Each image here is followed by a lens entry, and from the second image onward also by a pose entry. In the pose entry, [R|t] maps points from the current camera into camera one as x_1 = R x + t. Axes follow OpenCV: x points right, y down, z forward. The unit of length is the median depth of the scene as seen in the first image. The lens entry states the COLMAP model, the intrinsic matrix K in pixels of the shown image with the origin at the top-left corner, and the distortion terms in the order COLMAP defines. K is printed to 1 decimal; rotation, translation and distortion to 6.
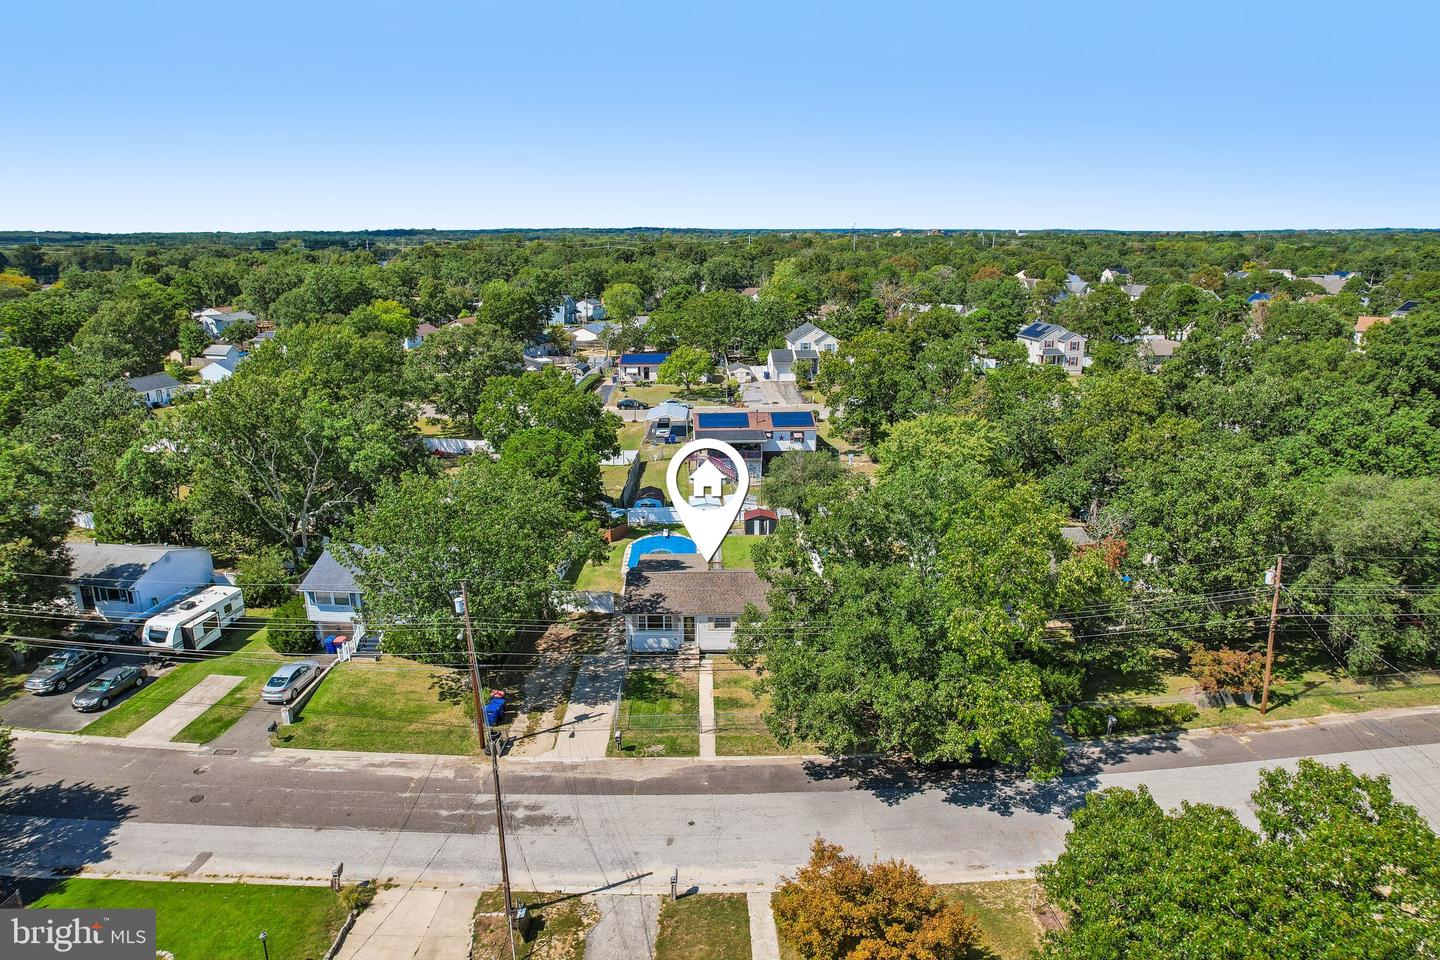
lens RADIAL K [[930.0, 0, 720.0], [0, 930.0, 480.0], [0, 0, 1]] dist [-0.082800, 0.073373]
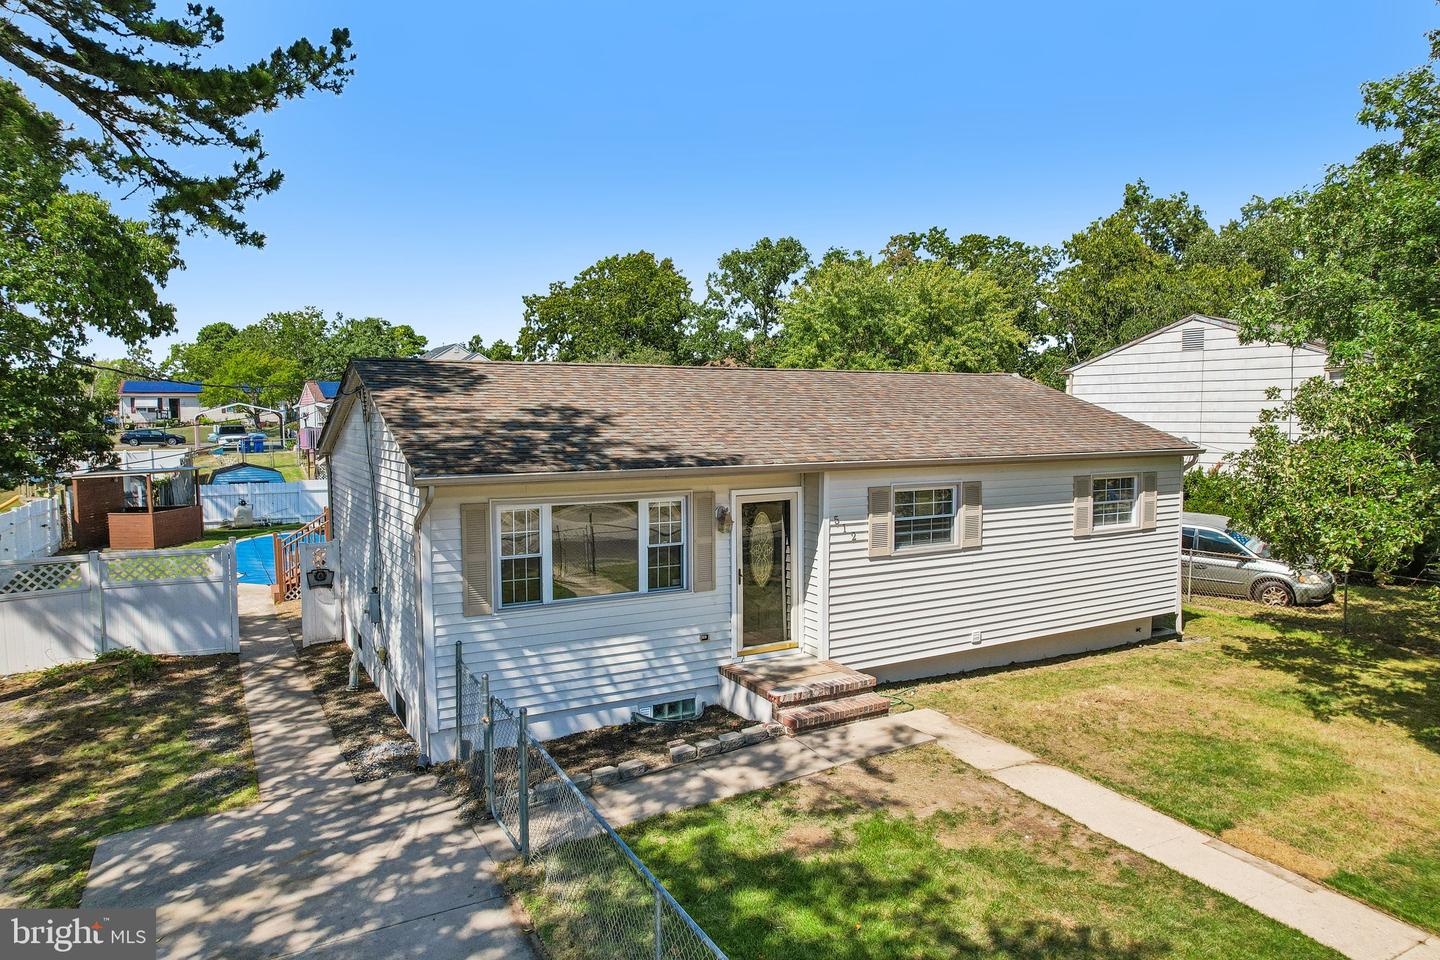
lens RADIAL K [[930.0, 0, 720.0], [0, 930.0, 480.0], [0, 0, 1]] dist [-0.082800, 0.073373]
pose [[0.878442, -0.028148, 0.477019, -0.130637], [0.118065, 0.980098, -0.159586, 0.172685], [-0.463034, 0.196506, 0.864283, 0.845787]]
